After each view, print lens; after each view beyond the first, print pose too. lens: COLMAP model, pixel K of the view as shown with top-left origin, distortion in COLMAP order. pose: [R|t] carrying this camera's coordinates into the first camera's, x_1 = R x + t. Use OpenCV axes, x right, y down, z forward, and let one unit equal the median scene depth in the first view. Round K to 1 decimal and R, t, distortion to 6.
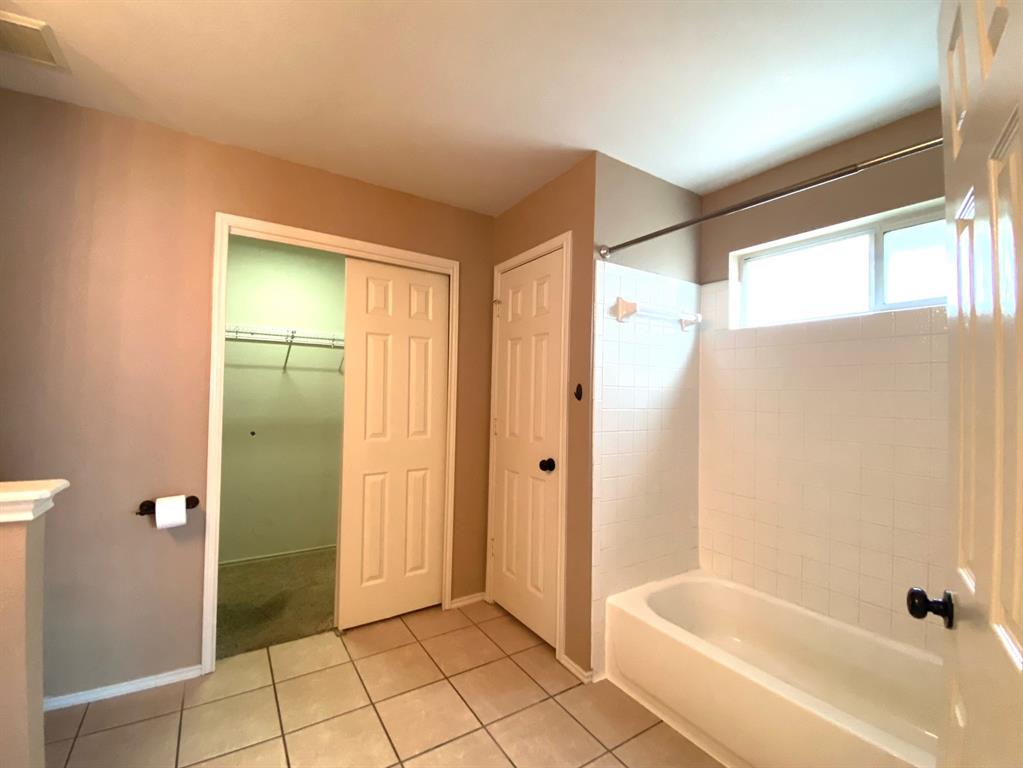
lens RADIAL K [[442.0, 0, 511.5], [0, 442.0, 384.0], [0, 0, 1]] dist [0.036411, -0.020896]
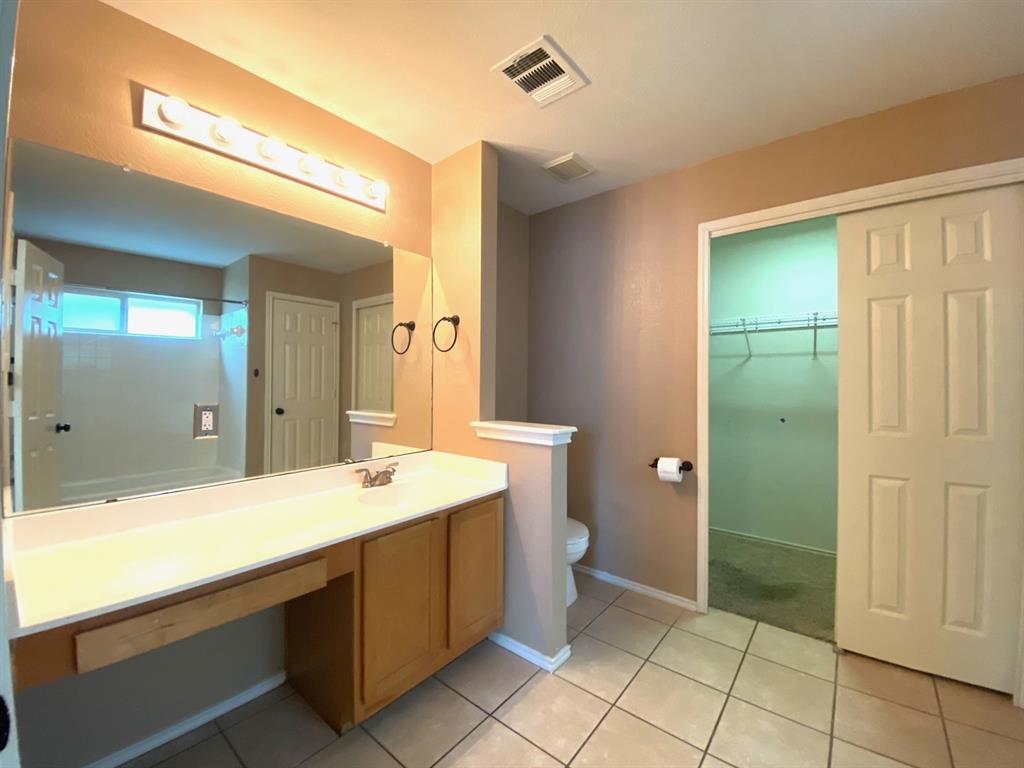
lens RADIAL K [[425.5, 0, 510.8], [0, 425.5, 383.3], [0, 0, 1]] dist [0.035928, -0.019916]
pose [[0.336924, -0.019621, -0.941327, 0.203577], [0.026690, 0.999580, -0.011282, 0.030371], [0.941153, -0.021323, 0.337306, 0.128526]]
